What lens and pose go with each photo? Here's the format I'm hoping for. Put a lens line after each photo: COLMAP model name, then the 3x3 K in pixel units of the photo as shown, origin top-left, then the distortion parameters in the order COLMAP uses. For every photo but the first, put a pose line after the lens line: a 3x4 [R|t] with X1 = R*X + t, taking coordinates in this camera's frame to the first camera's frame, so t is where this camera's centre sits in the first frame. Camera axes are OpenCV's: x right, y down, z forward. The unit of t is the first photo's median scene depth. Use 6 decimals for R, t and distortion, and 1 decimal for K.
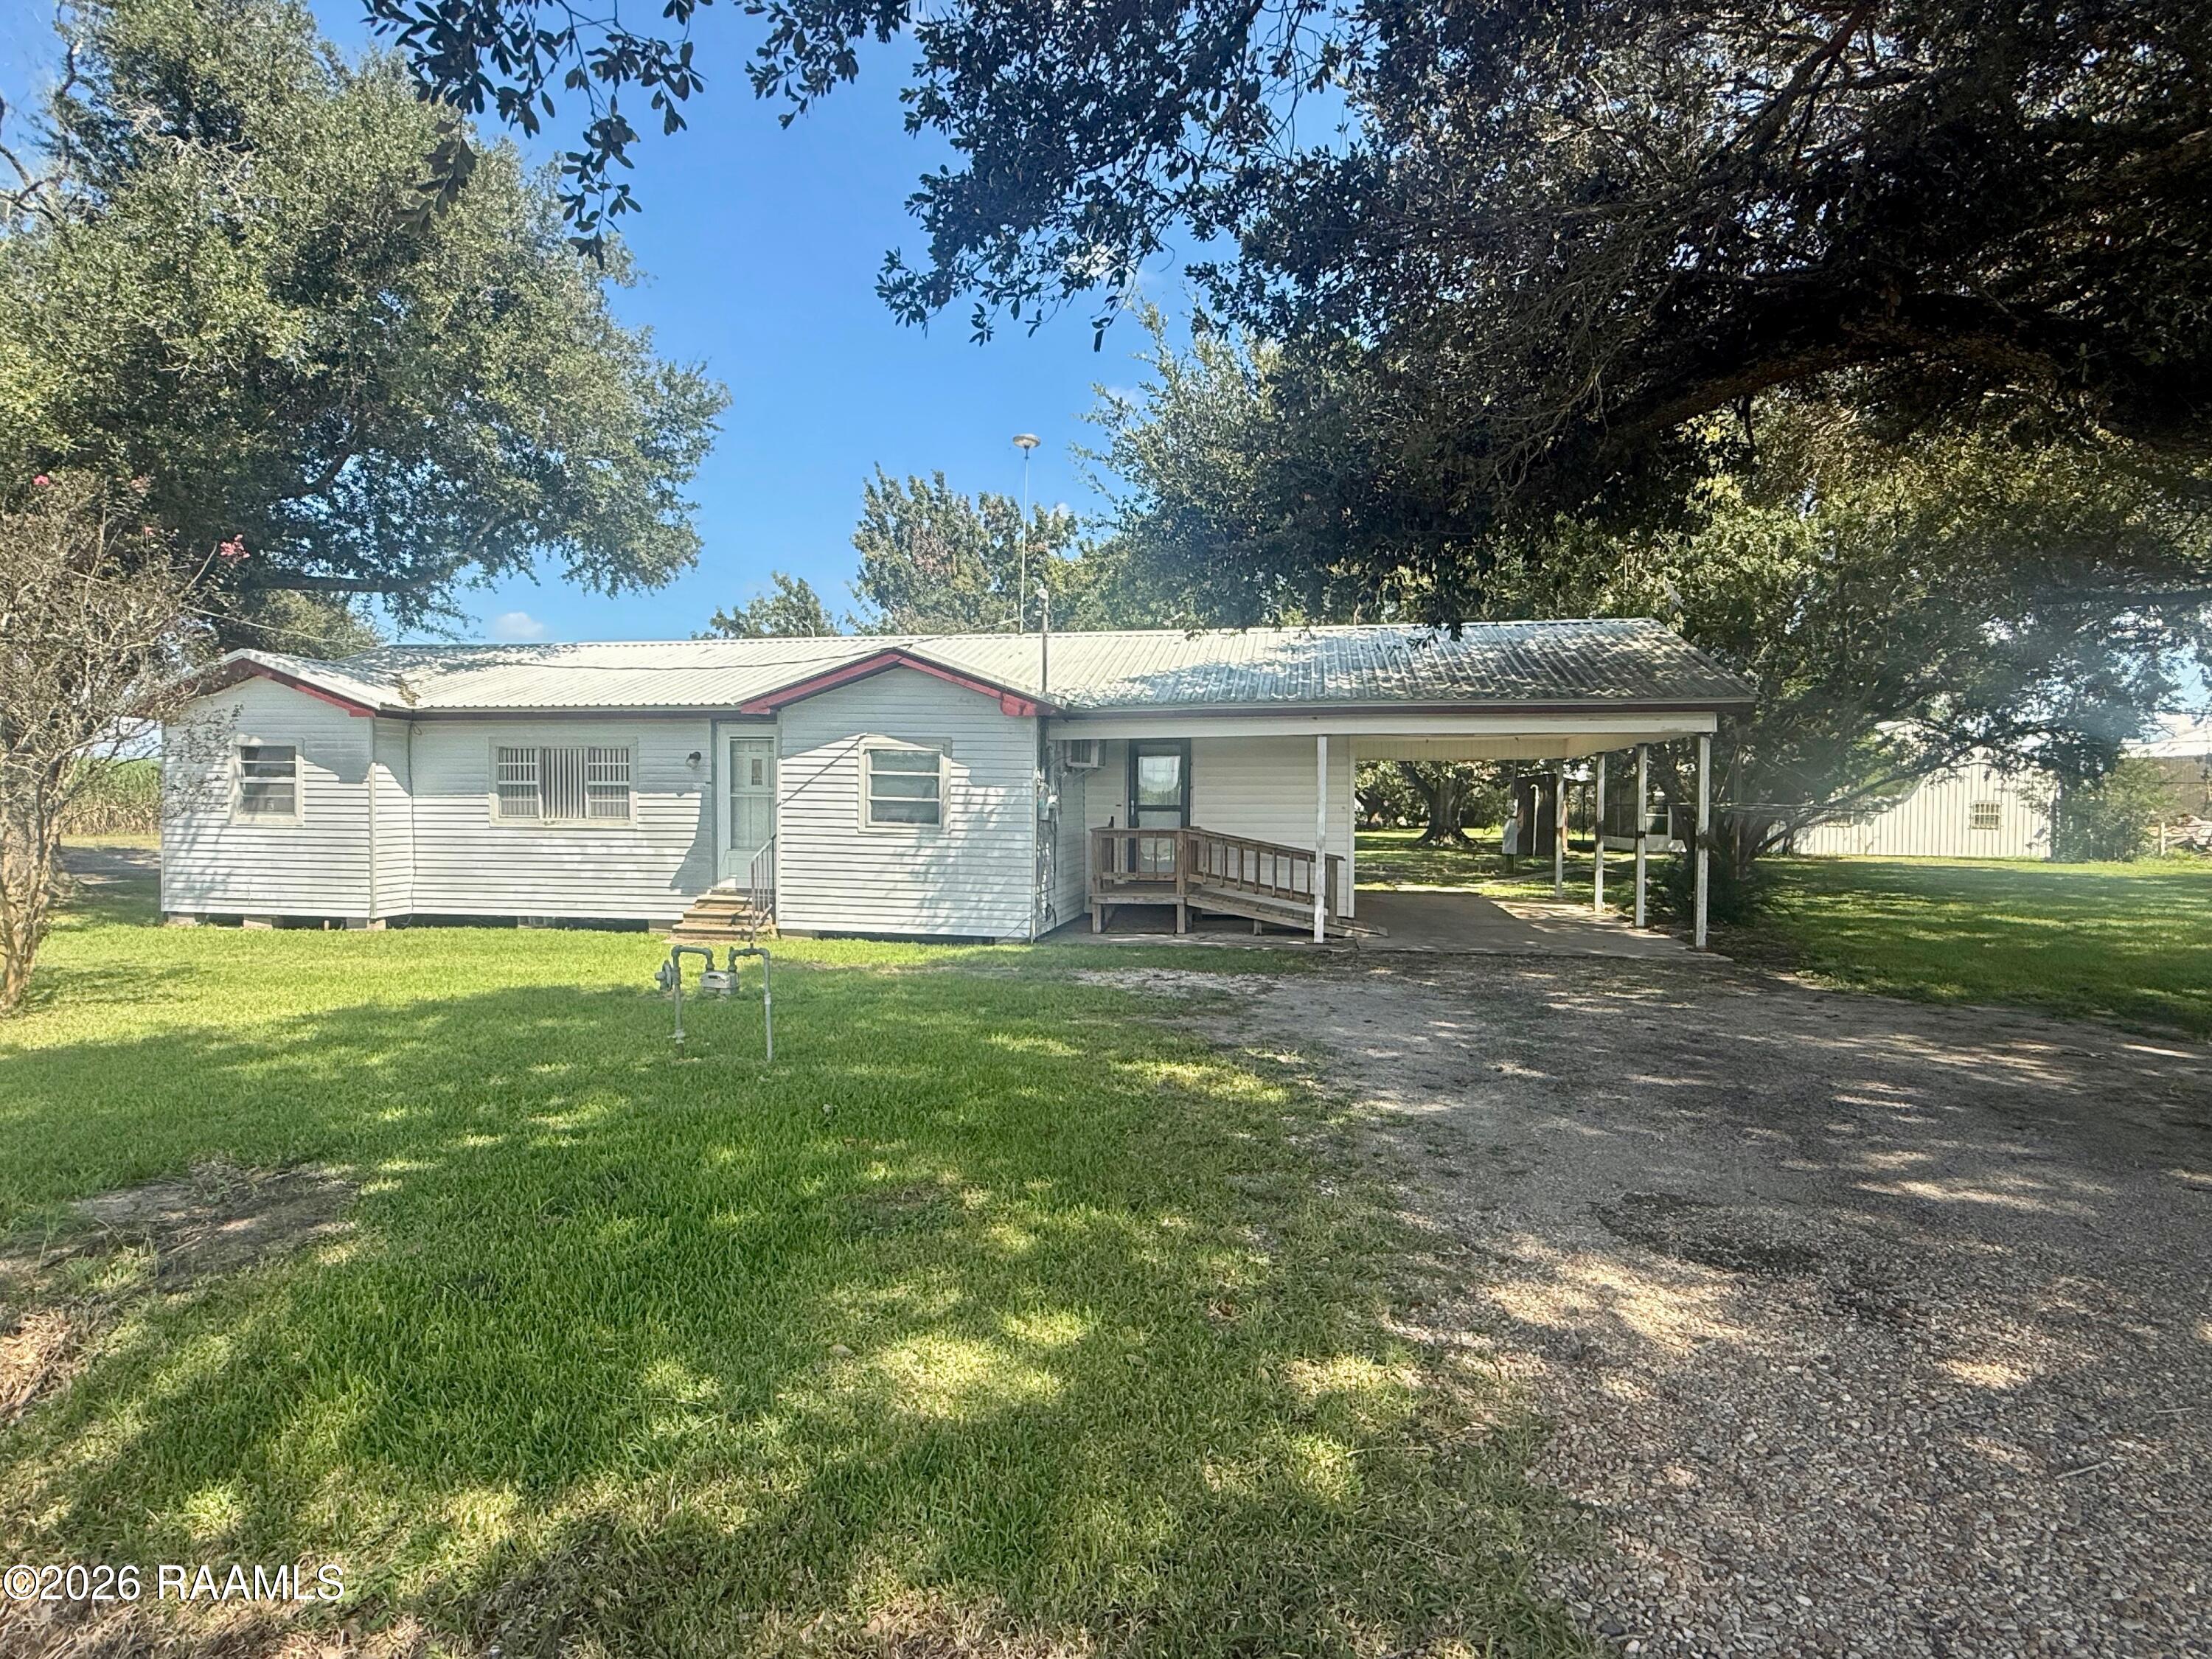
lens RADIAL K [[1167.3, 0, 1105.6], [0, 1167.3, 828.2], [0, 0, 1]] dist [-0.002366, -0.000416]
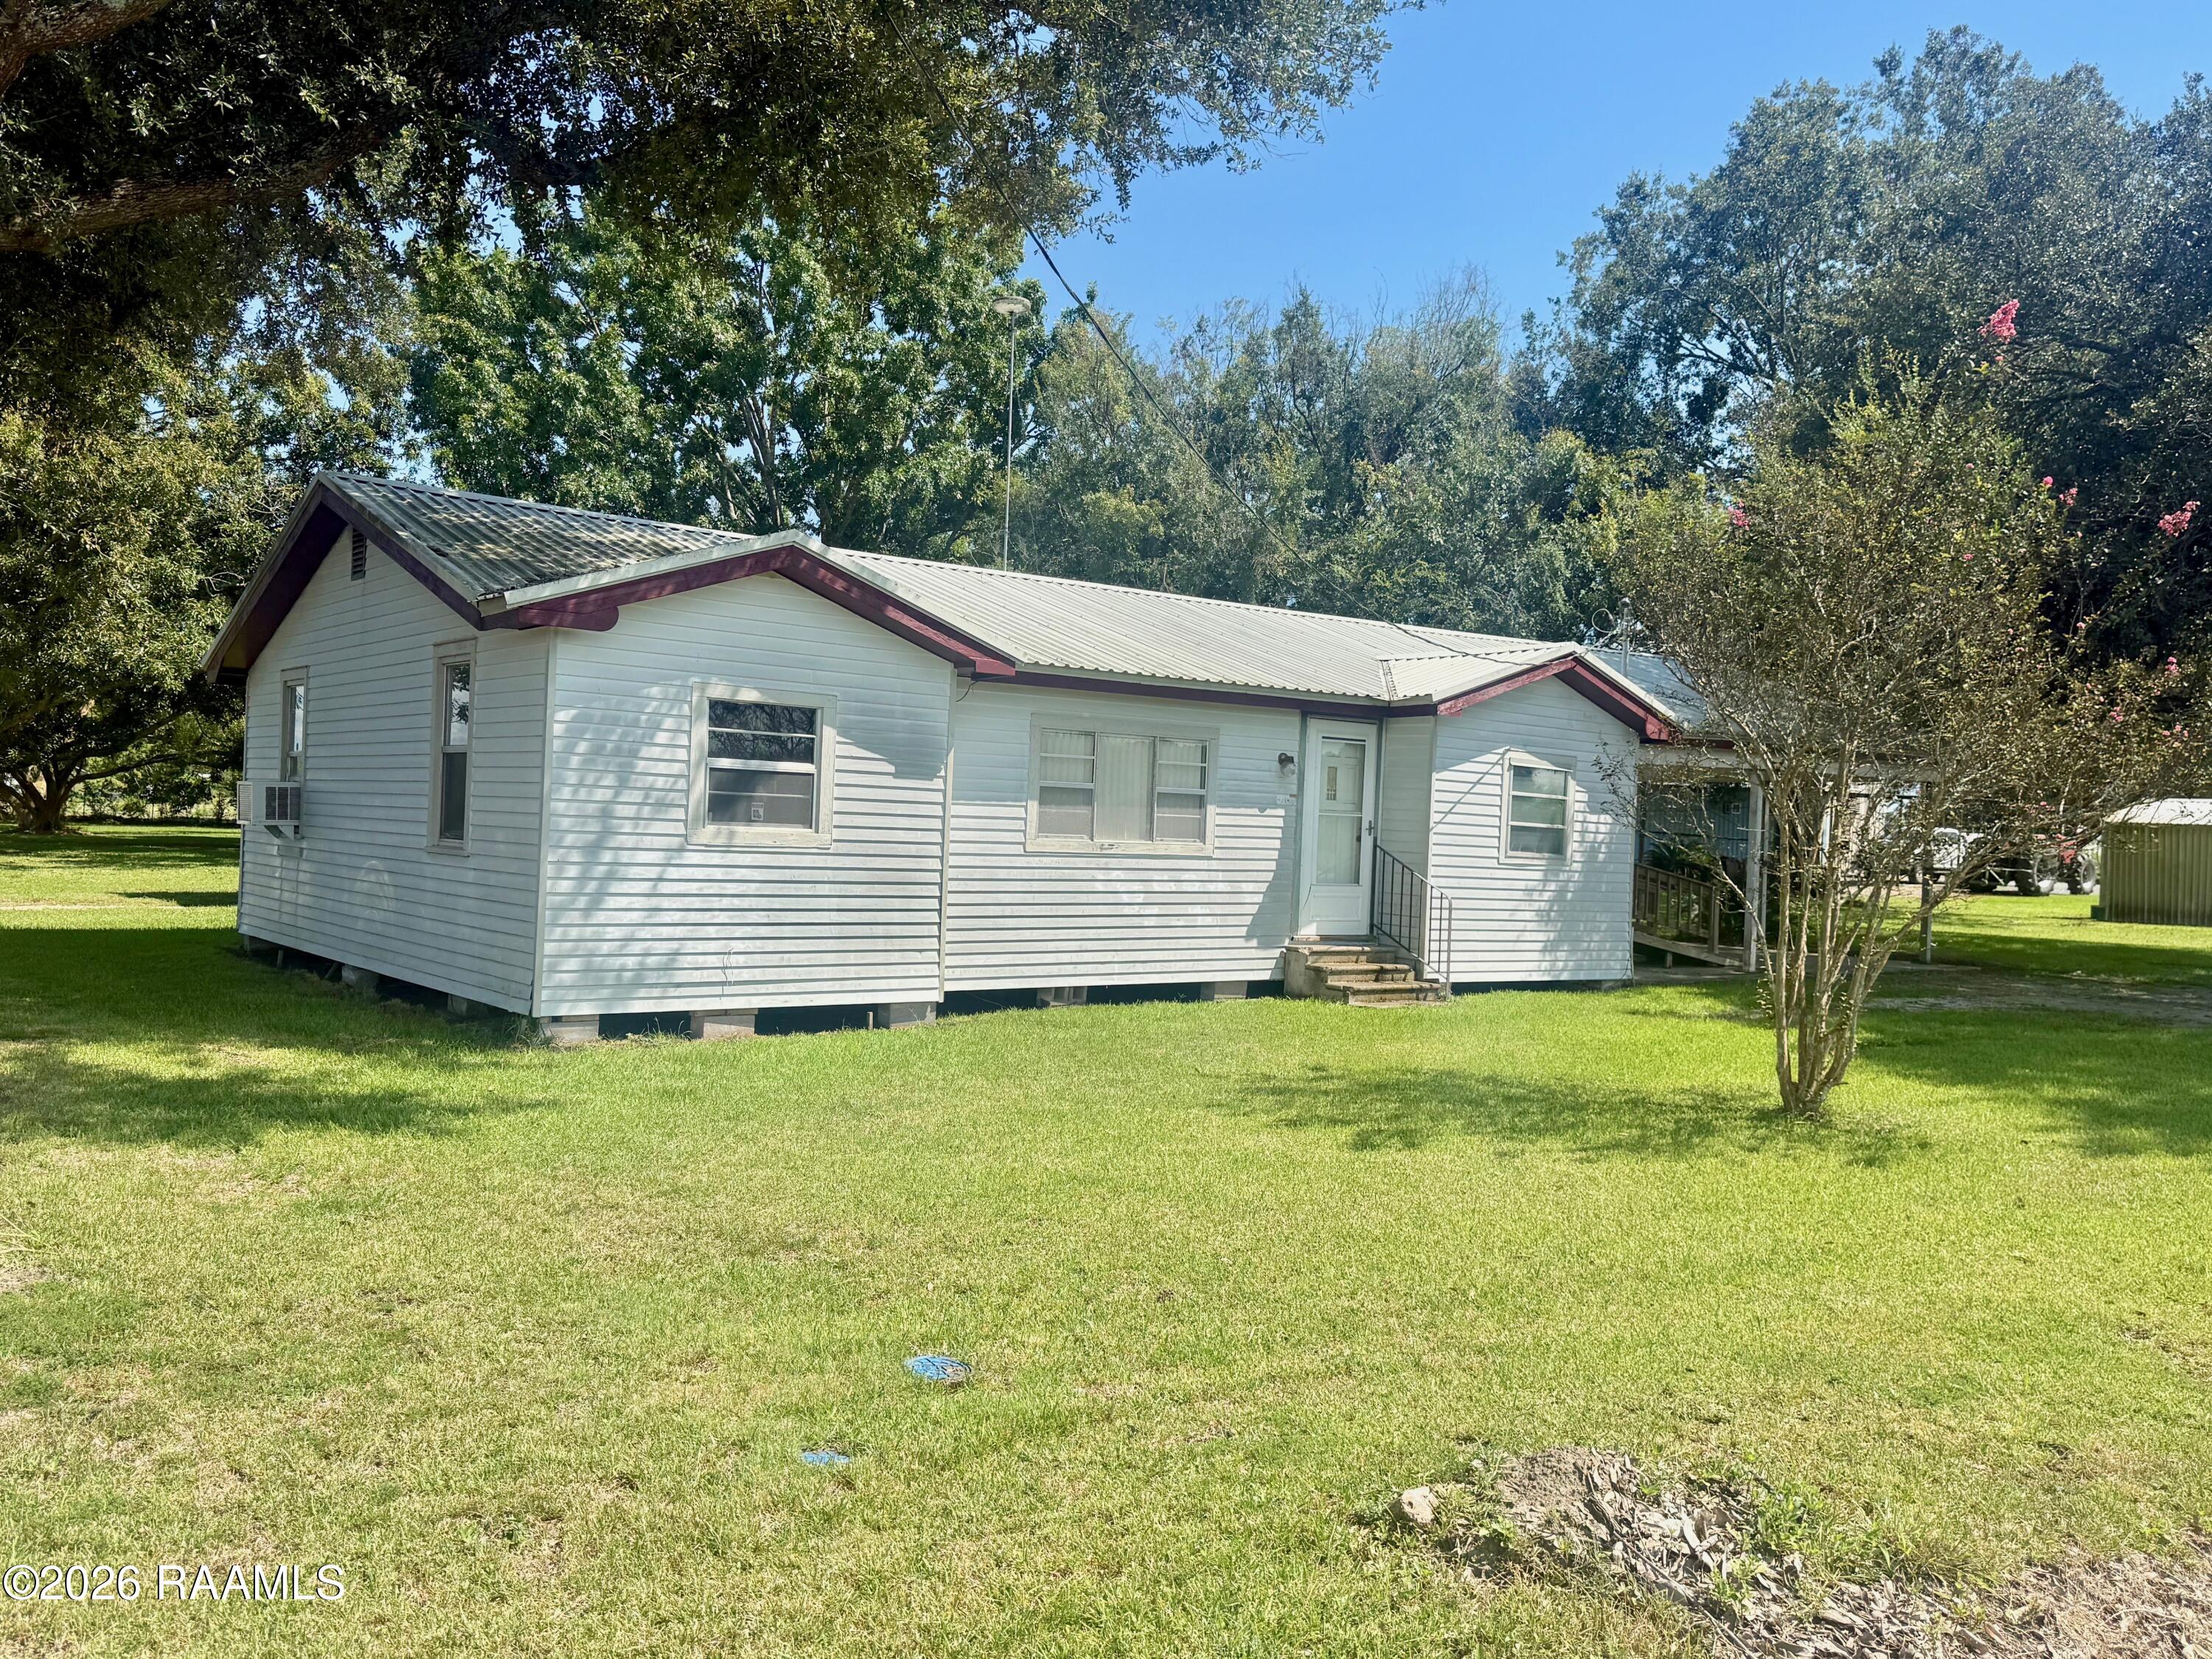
lens RADIAL K [[1812.3, 0, 1104.7], [0, 1812.3, 830.3], [0, 0, 1]] dist [0.010541, 0.000613]
pose [[0.677818, 0.012709, 0.735120, -1.255799], [-0.021108, 0.999775, 0.002178, -0.016154], [-0.734927, -0.016993, 0.677933, 0.299547]]
